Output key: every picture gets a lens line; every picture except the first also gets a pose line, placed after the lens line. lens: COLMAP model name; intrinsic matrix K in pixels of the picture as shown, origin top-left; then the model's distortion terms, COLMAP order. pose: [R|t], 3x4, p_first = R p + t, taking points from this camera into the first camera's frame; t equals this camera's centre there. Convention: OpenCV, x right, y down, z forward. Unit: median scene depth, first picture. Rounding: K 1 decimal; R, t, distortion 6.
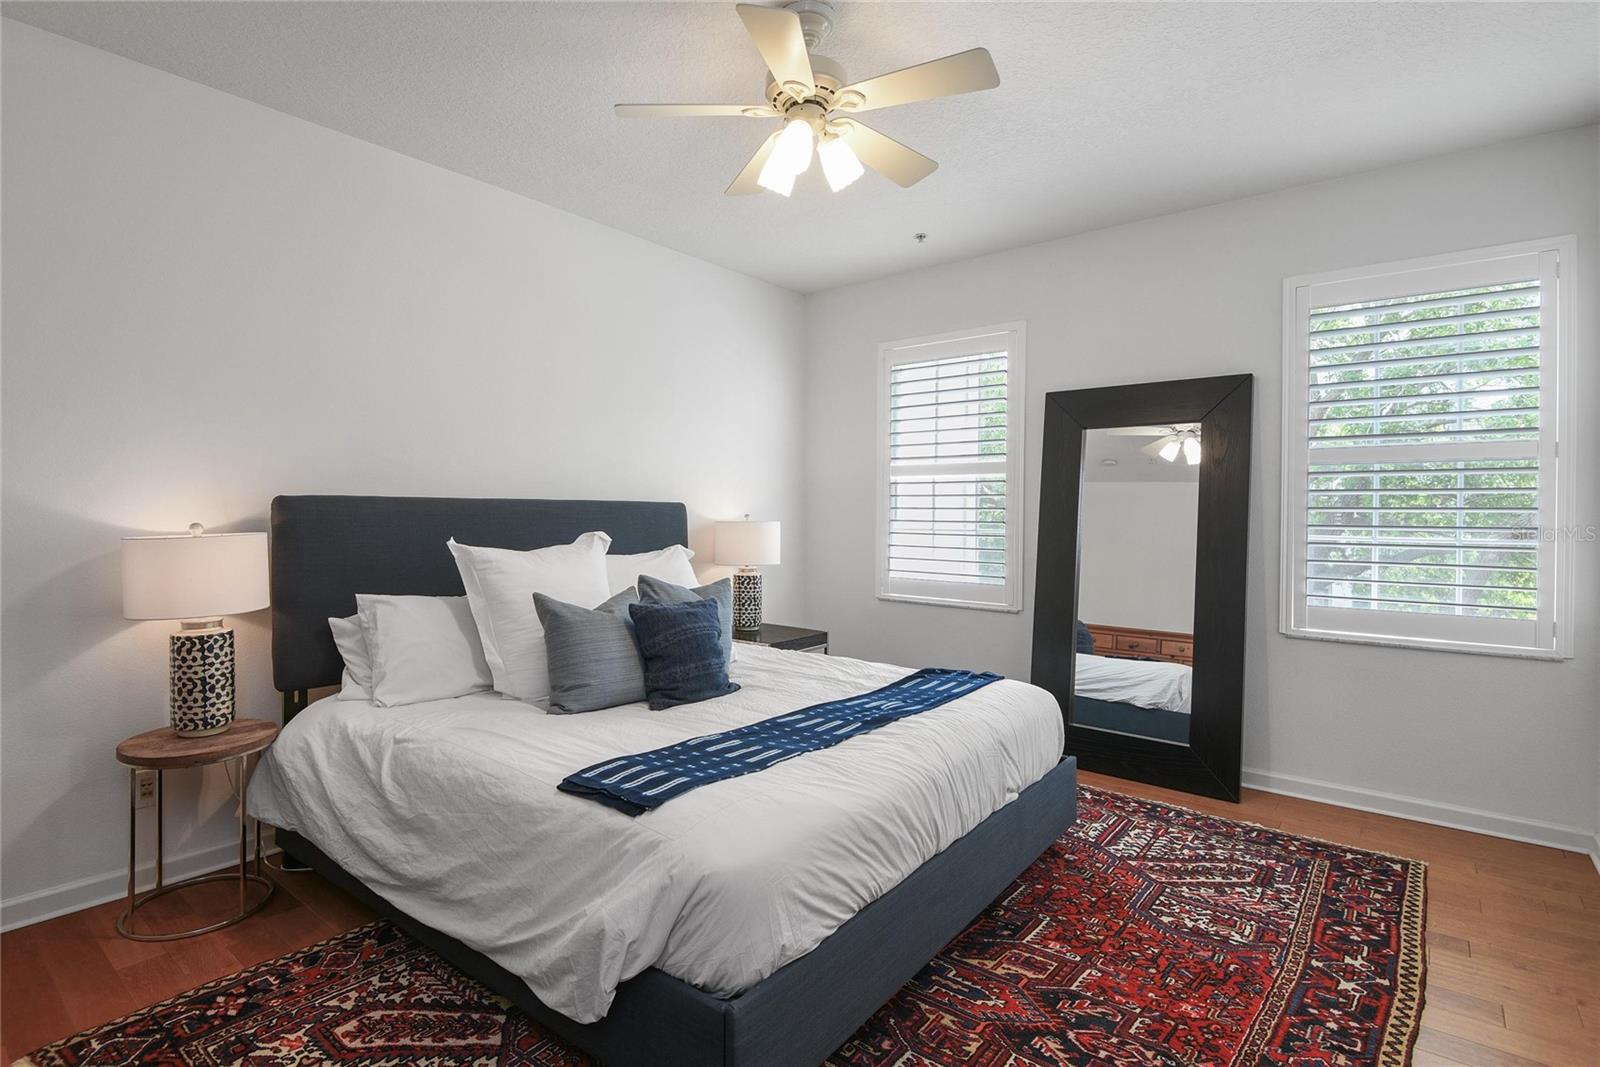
lens RADIAL K [[787.9, 0, 796.3], [0, 787.9, 521.1], [0, 0, 1]] dist [0.006714, 0.000062]
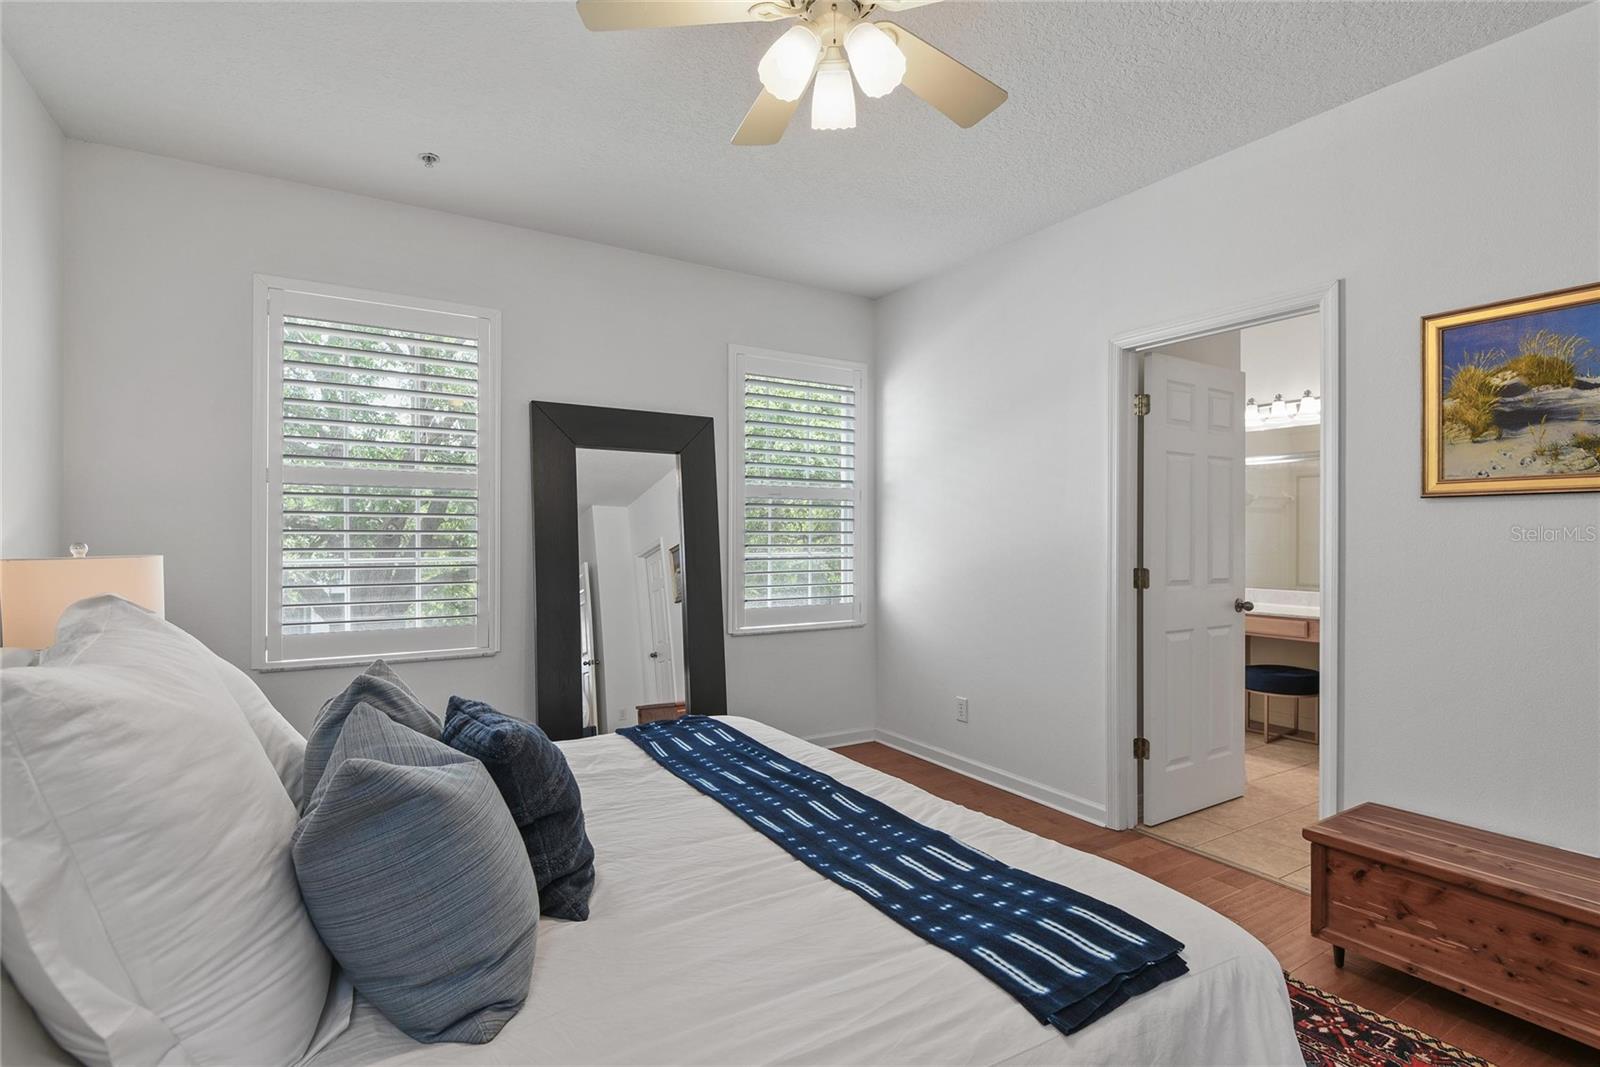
lens RADIAL K [[752.1, 0, 794.0], [0, 752.1, 539.3], [0, 0, 1]] dist [0.001897, -0.000055]
pose [[0.326594, -0.007116, 0.945138, -0.452072], [0.014001, 0.999898, 0.002690, -0.006489], [-0.945061, 0.012355, 0.326660, 0.528350]]
